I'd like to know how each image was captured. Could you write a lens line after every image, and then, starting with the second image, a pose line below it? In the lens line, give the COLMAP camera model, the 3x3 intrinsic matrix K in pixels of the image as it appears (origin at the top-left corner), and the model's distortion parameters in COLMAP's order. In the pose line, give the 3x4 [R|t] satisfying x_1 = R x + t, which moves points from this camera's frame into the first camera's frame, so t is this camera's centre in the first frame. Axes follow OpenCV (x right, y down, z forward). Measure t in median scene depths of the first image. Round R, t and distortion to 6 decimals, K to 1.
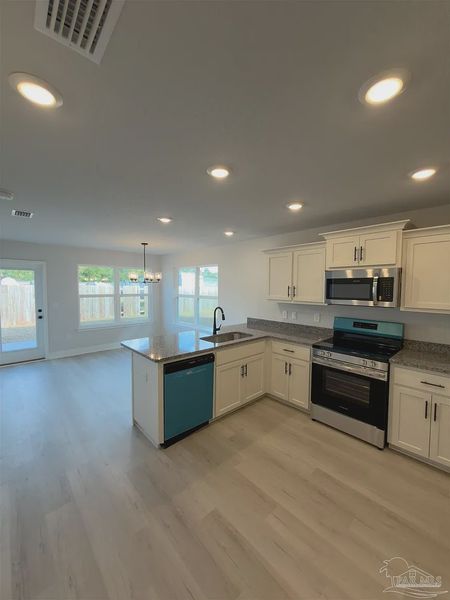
lens RADIAL K [[239.4, 0, 225.0], [0, 239.4, 300.0], [0, 0, 1]] dist [-0.000487, -0.000062]
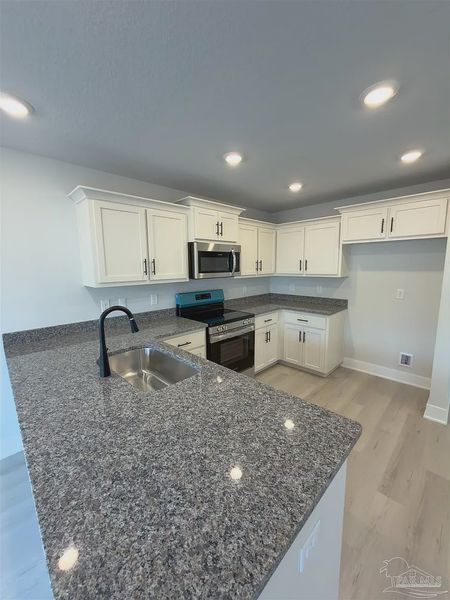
lens RADIAL K [[239.4, 0, 225.0], [0, 239.4, 300.0], [0, 0, 1]] dist [-0.000487, -0.000062]
pose [[-0.032273, -0.148051, 0.988453, -0.539943], [0.069798, 0.986220, 0.149996, -0.037290], [-0.997039, 0.073833, -0.021494, 1.004540]]
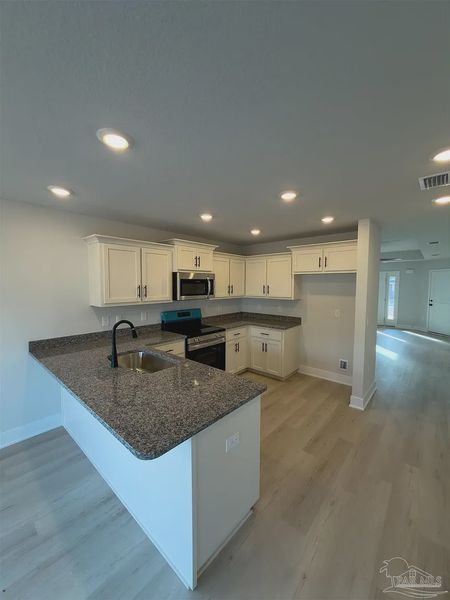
lens RADIAL K [[239.4, 0, 225.0], [0, 239.4, 300.0], [0, 0, 1]] dist [-0.000487, -0.000062]
pose [[-0.097975, -0.073988, 0.992435, -0.825071], [0.054853, 0.995315, 0.079618, -0.072809], [-0.993676, 0.062239, -0.093457, 0.968845]]
